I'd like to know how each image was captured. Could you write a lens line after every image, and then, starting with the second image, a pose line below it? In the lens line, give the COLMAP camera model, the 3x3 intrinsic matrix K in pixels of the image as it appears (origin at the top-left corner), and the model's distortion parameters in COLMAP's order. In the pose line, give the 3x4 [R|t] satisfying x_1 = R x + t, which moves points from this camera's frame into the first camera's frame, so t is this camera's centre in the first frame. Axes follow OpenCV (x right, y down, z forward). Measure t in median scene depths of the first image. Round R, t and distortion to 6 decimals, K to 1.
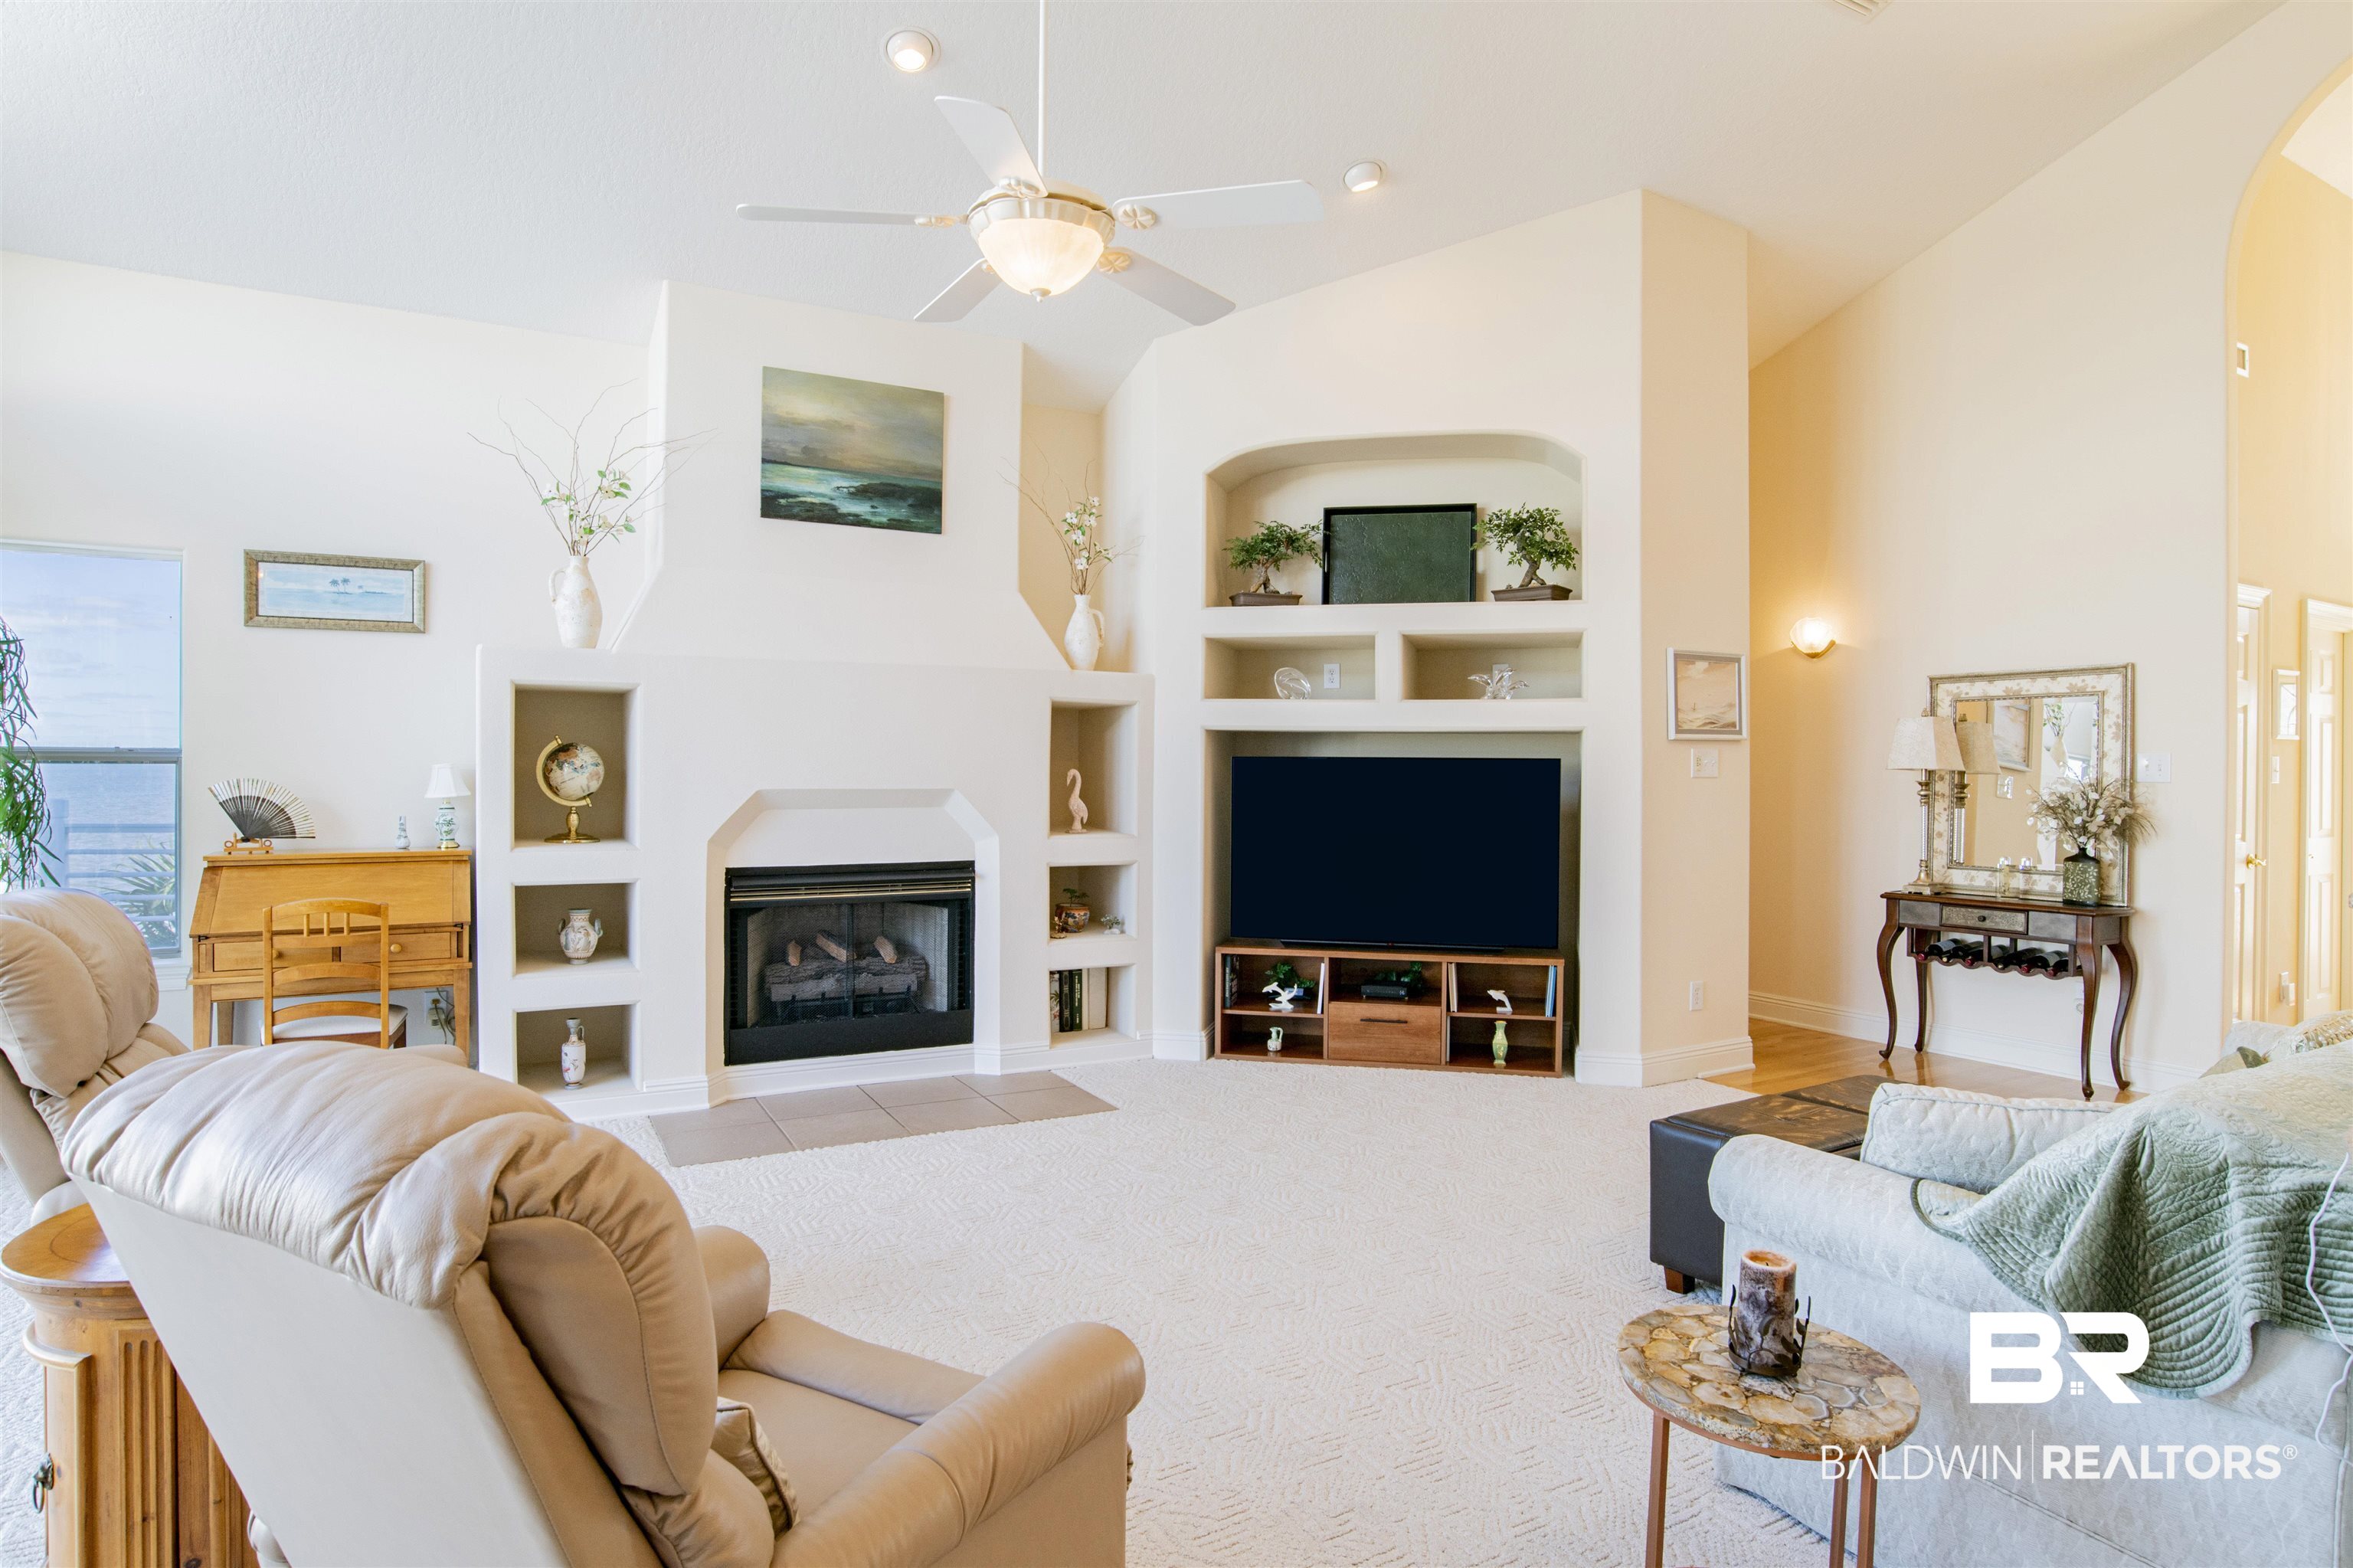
lens RADIAL K [[1277.6, 0, 1196.3], [0, 1277.6, 774.1], [0, 0, 1]] dist [-0.067925, 0.030095]
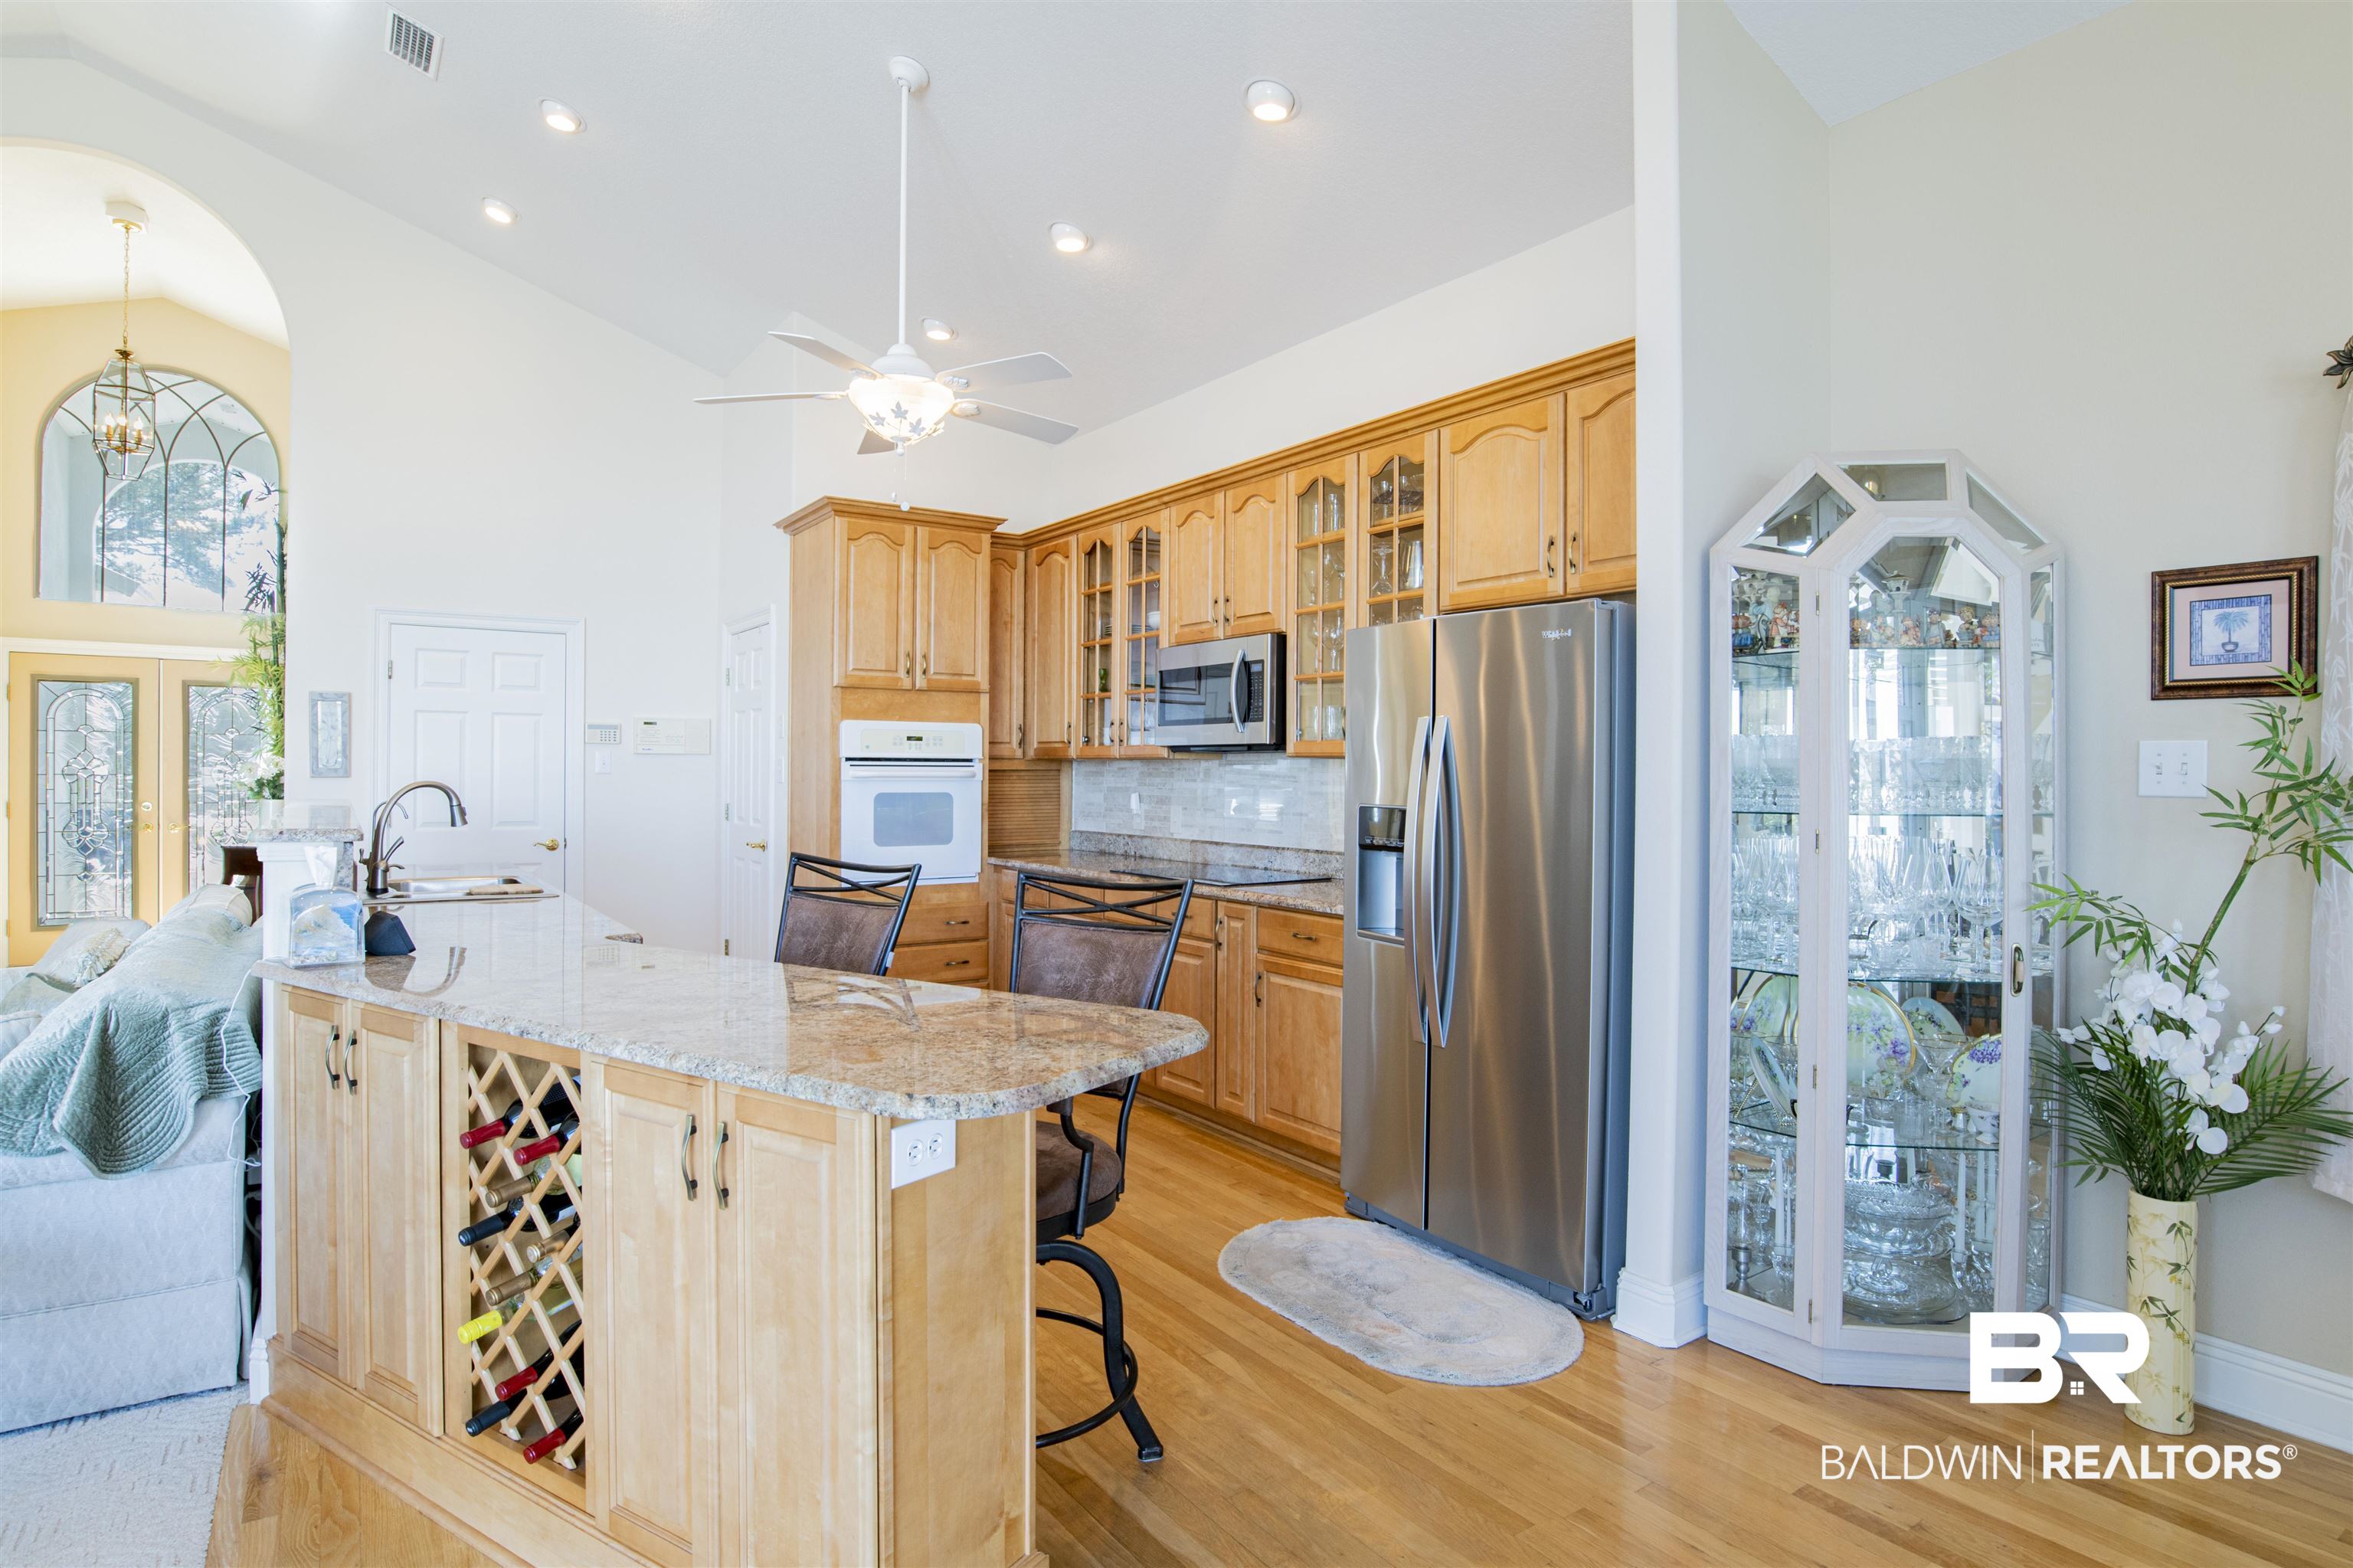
lens RADIAL K [[1237.6, 0, 1175.8], [0, 1237.6, 776.8], [0, 0, 1]] dist [-0.058231, 0.021717]
pose [[-0.085480, -0.012240, 0.996265, -0.235545], [-0.001779, 0.999925, 0.012132, -0.001927], [-0.996338, -0.000735, -0.085496, -0.046276]]
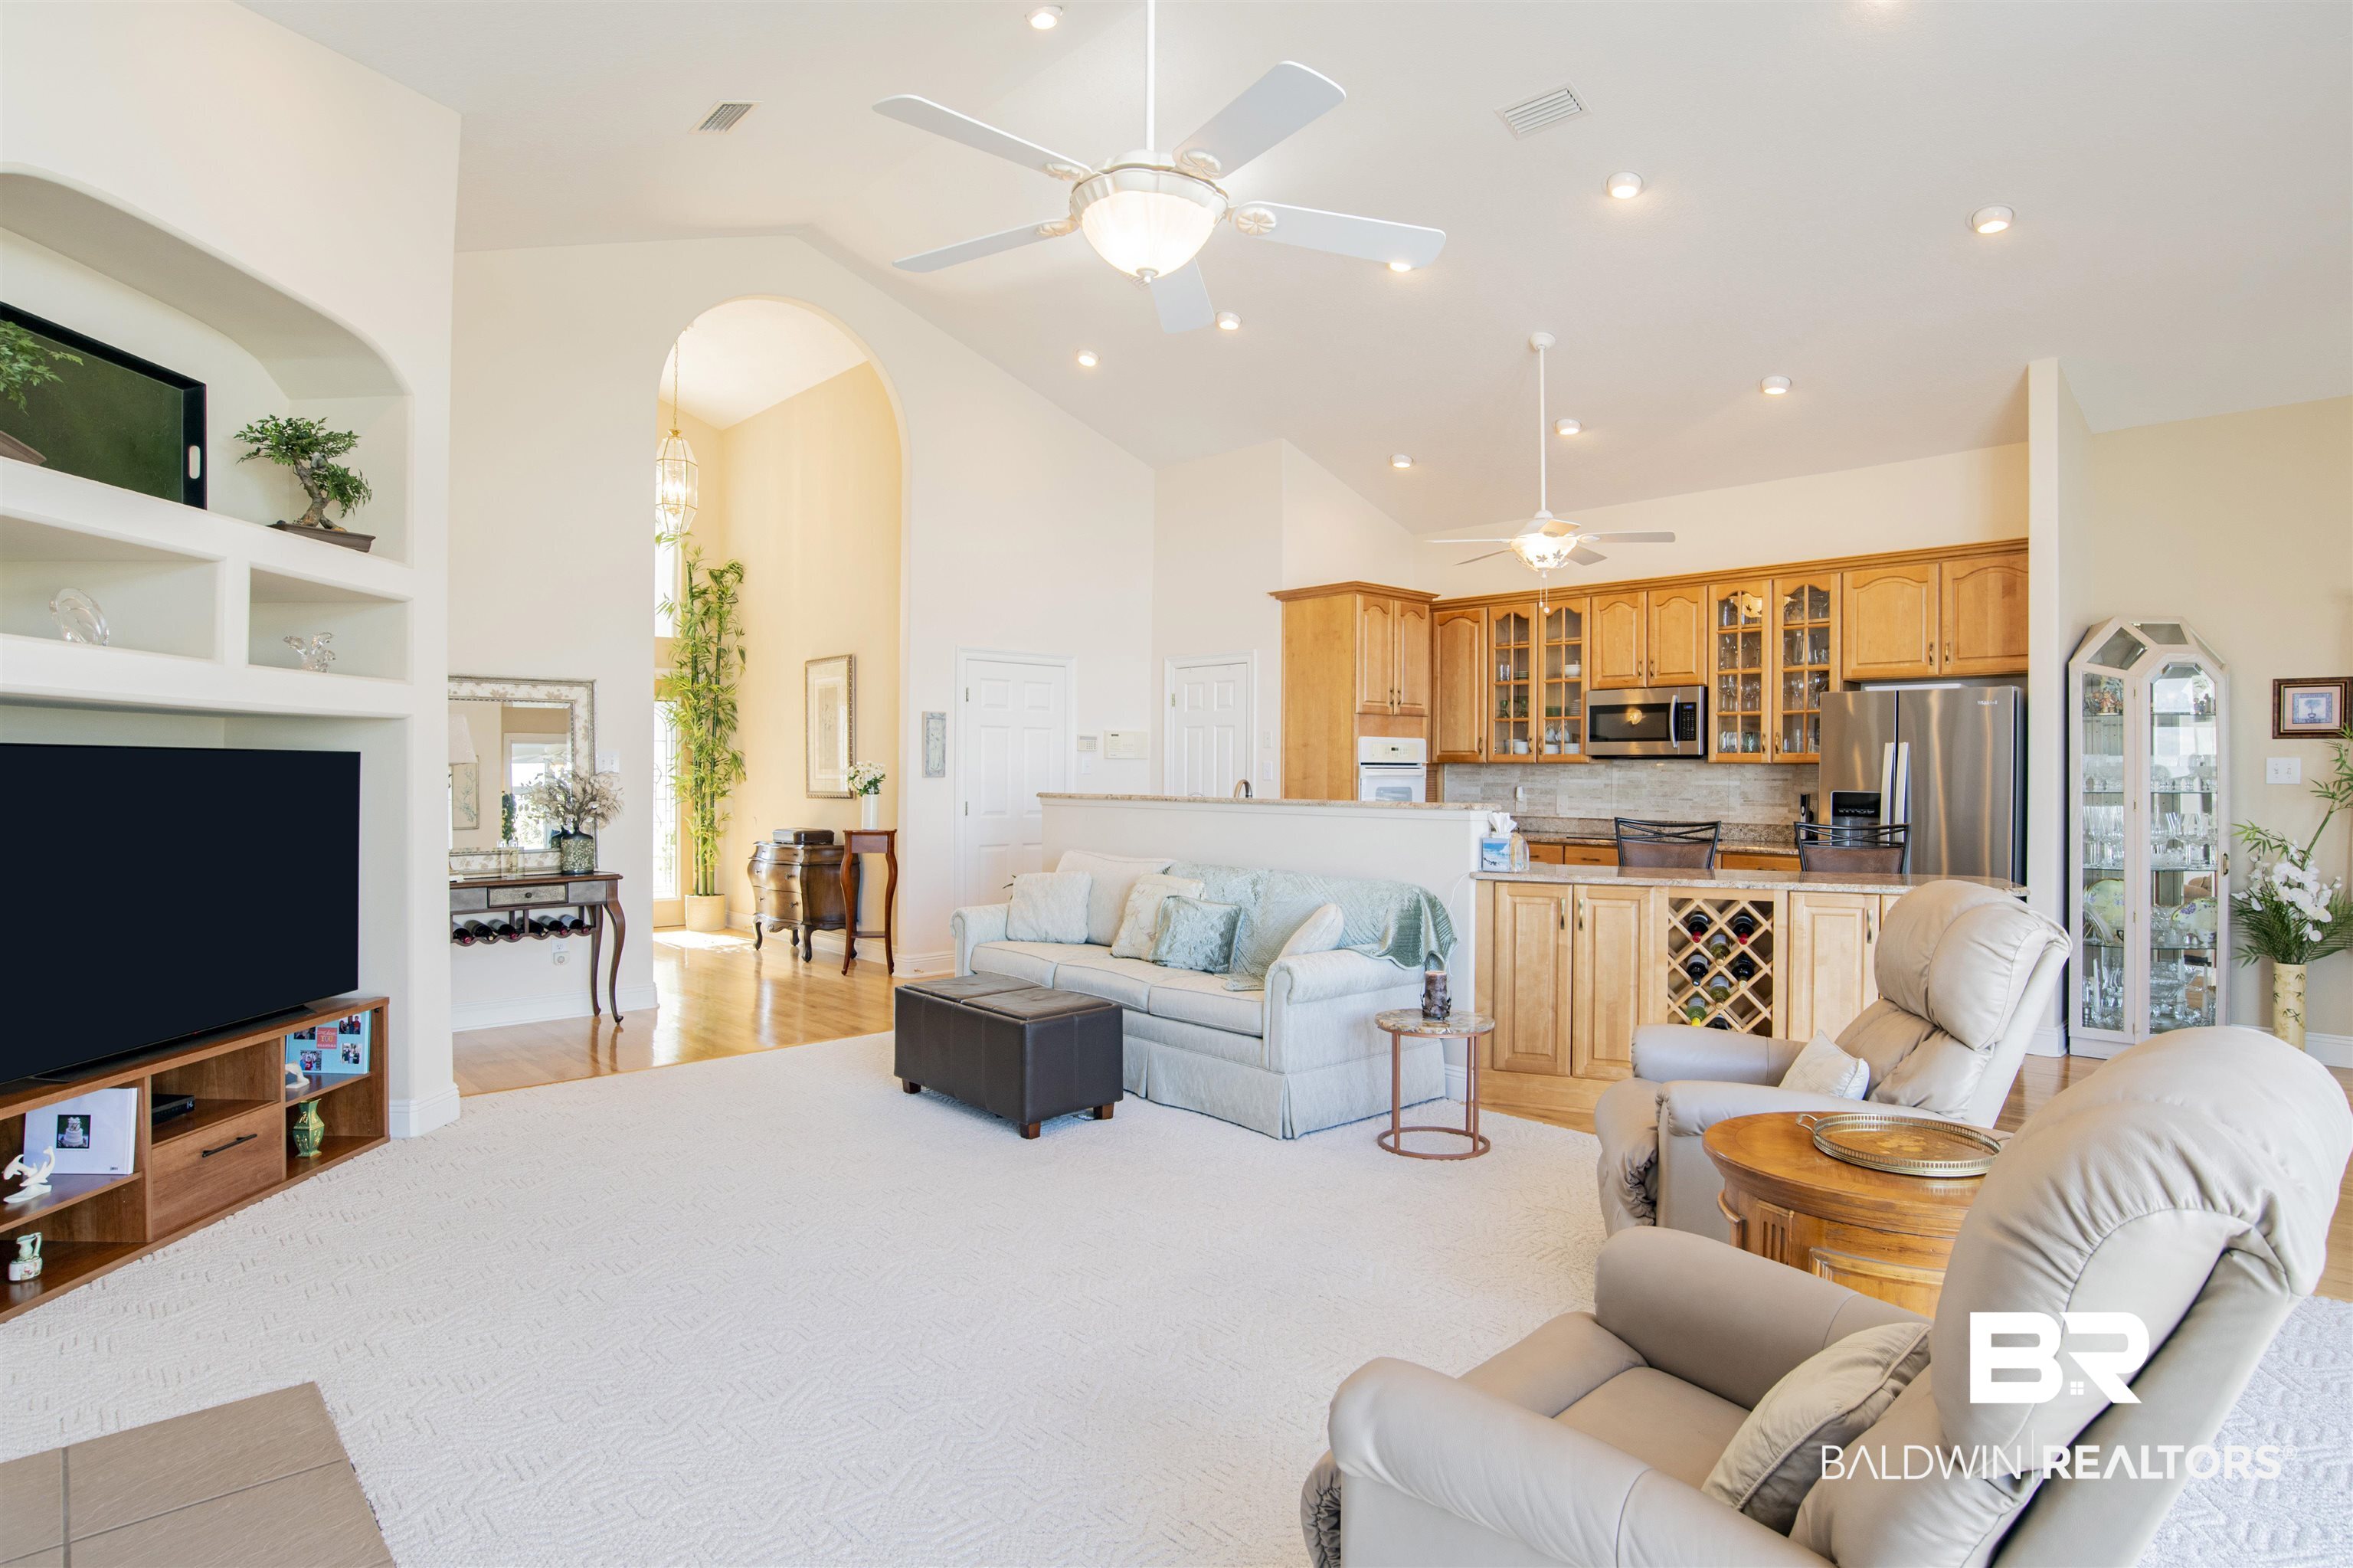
lens RADIAL K [[1259.8, 0, 1176.5], [0, 1259.8, 784.0], [0, 0, 1]] dist [-0.060996, 0.027442]
pose [[-0.225264, -0.019109, 0.974110, -0.599785], [-0.001316, 0.999813, 0.019309, -0.007887], [-0.974297, 0.003067, -0.225246, 0.679722]]
